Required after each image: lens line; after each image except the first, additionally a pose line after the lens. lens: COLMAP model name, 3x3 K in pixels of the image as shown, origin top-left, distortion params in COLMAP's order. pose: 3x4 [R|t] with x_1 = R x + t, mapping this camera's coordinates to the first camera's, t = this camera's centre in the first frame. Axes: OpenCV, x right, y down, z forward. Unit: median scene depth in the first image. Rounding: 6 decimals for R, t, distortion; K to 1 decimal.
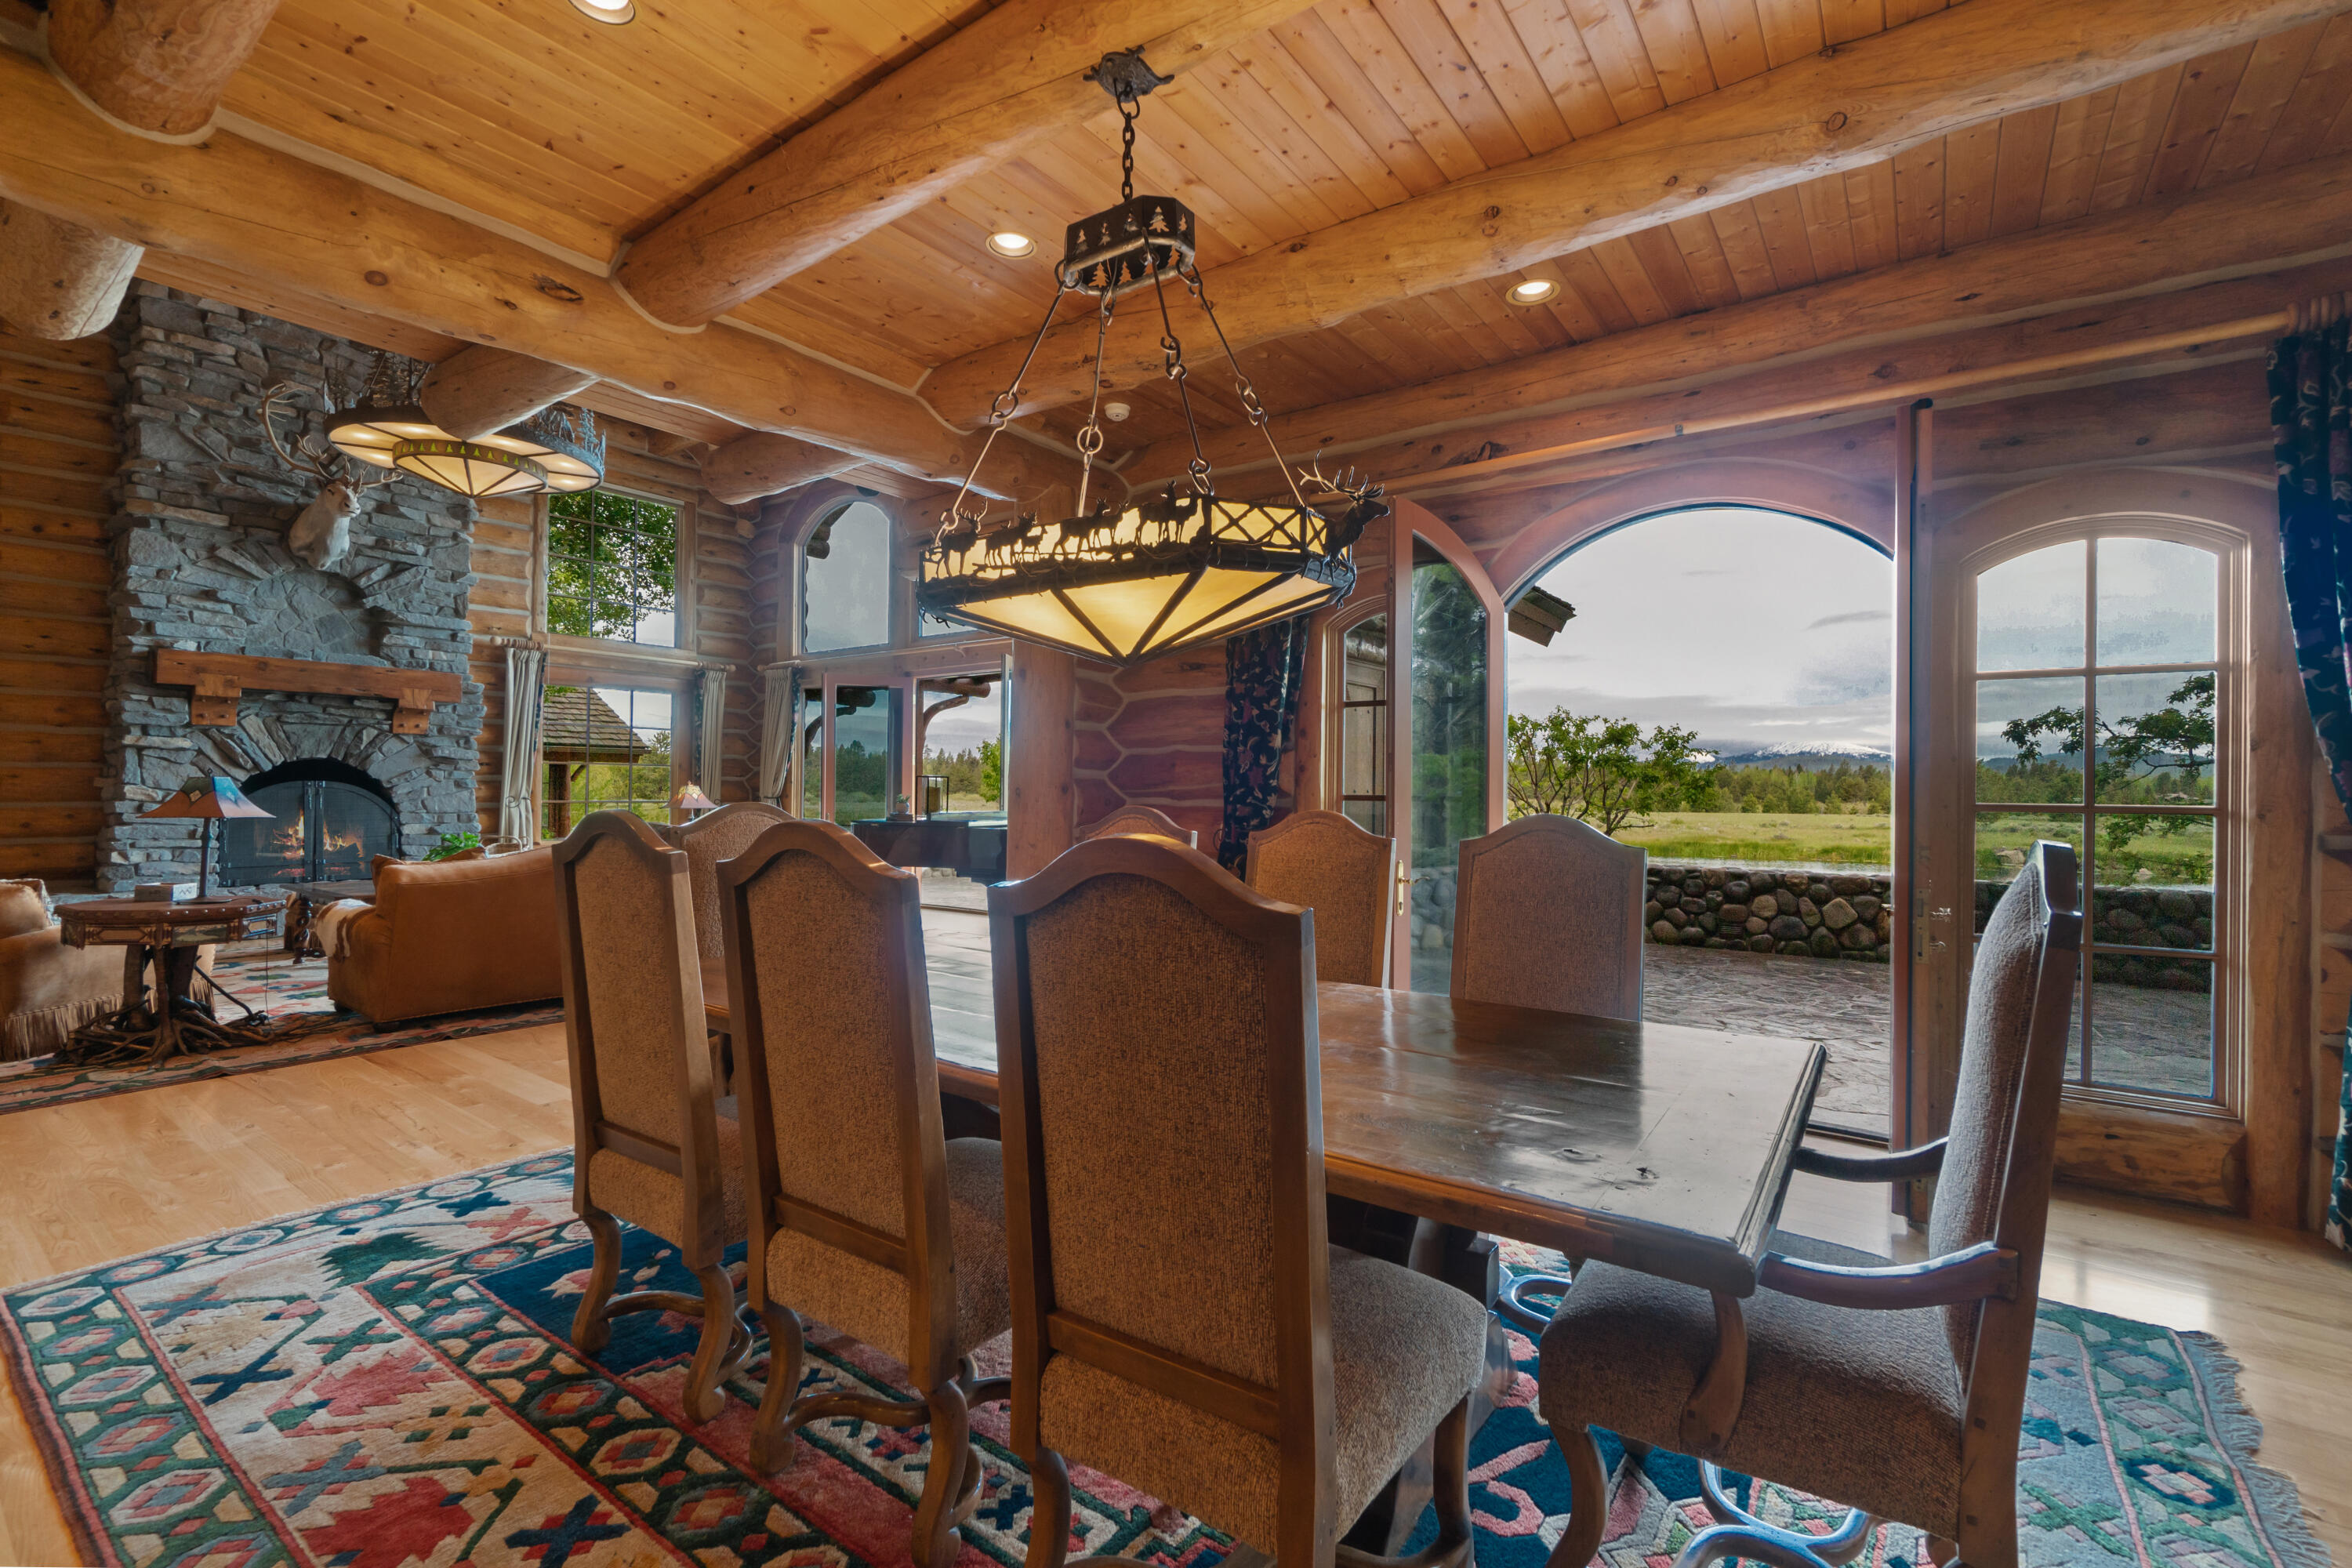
lens RADIAL K [[1024.7, 0, 1168.3], [0, 1024.7, 786.8], [0, 0, 1]] dist [0.000036, -0.000052]
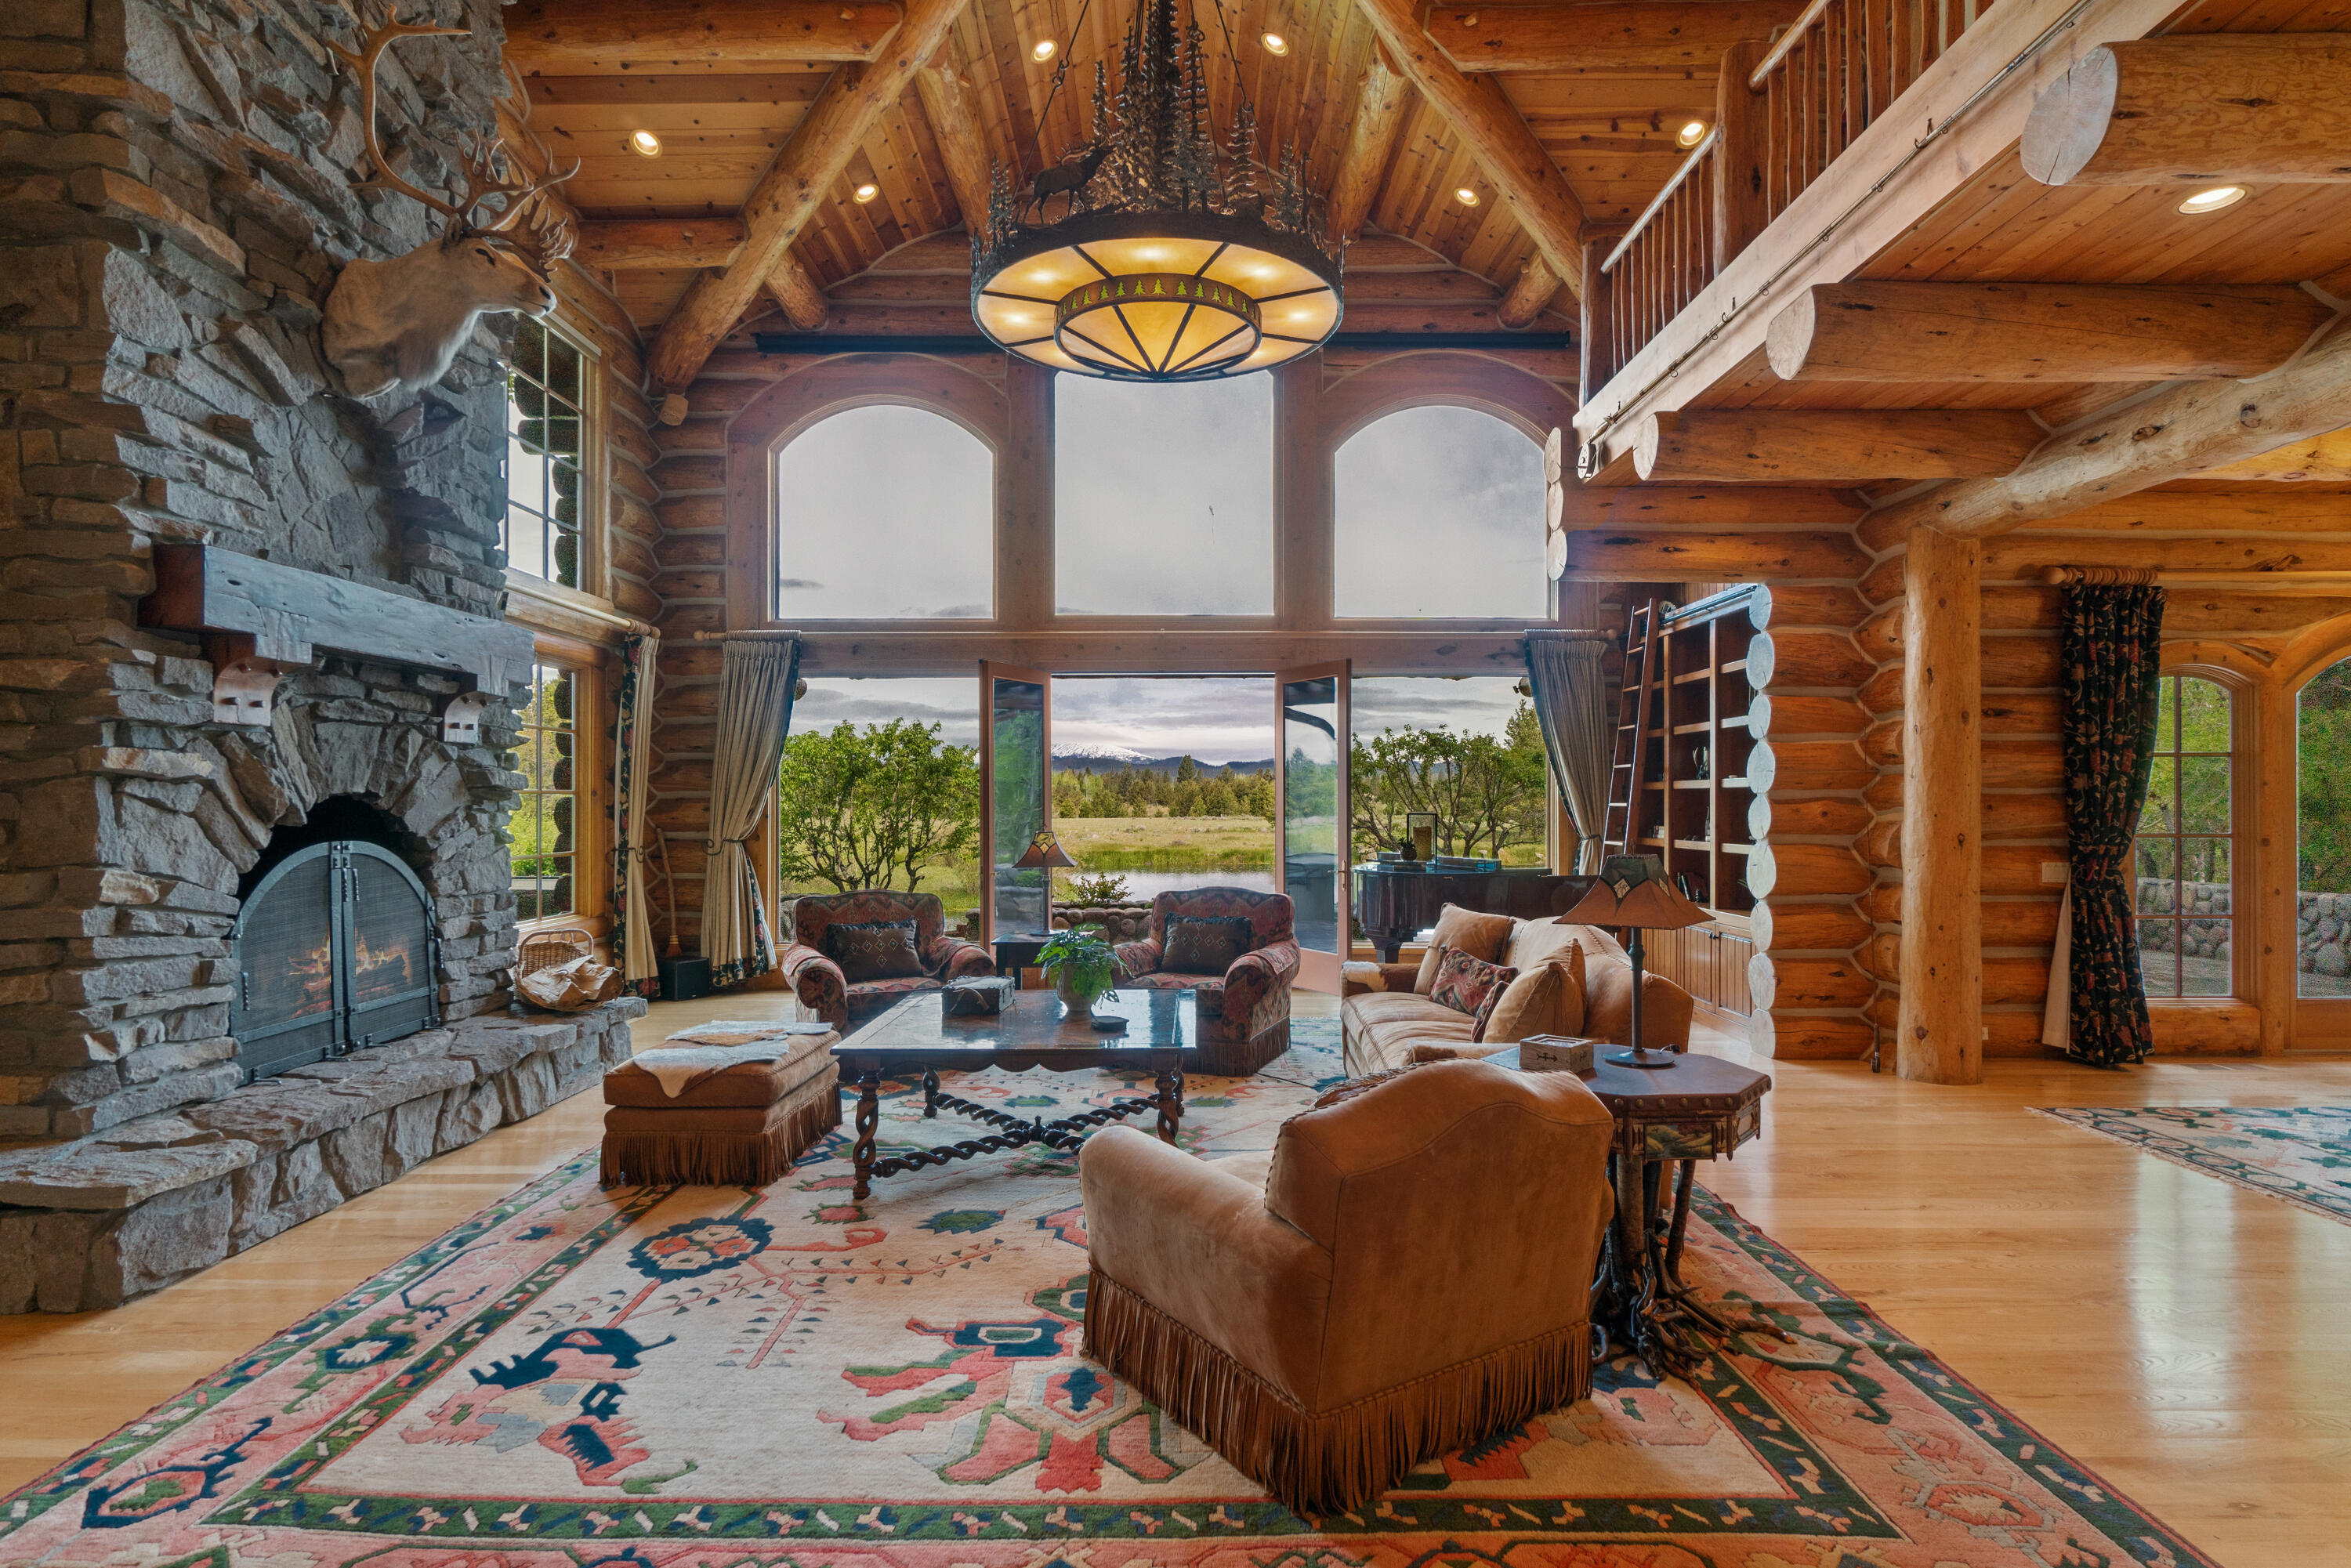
lens RADIAL K [[1209.9, 0, 1165.9], [0, 1209.9, 795.9], [0, 0, 1]] dist [-0.000080, -0.000300]
pose [[0.801664, -0.008223, 0.597718, -0.944607], [0.005672, 0.999965, 0.006150, -0.030809], [-0.597747, -0.001540, 0.801683, 0.350075]]
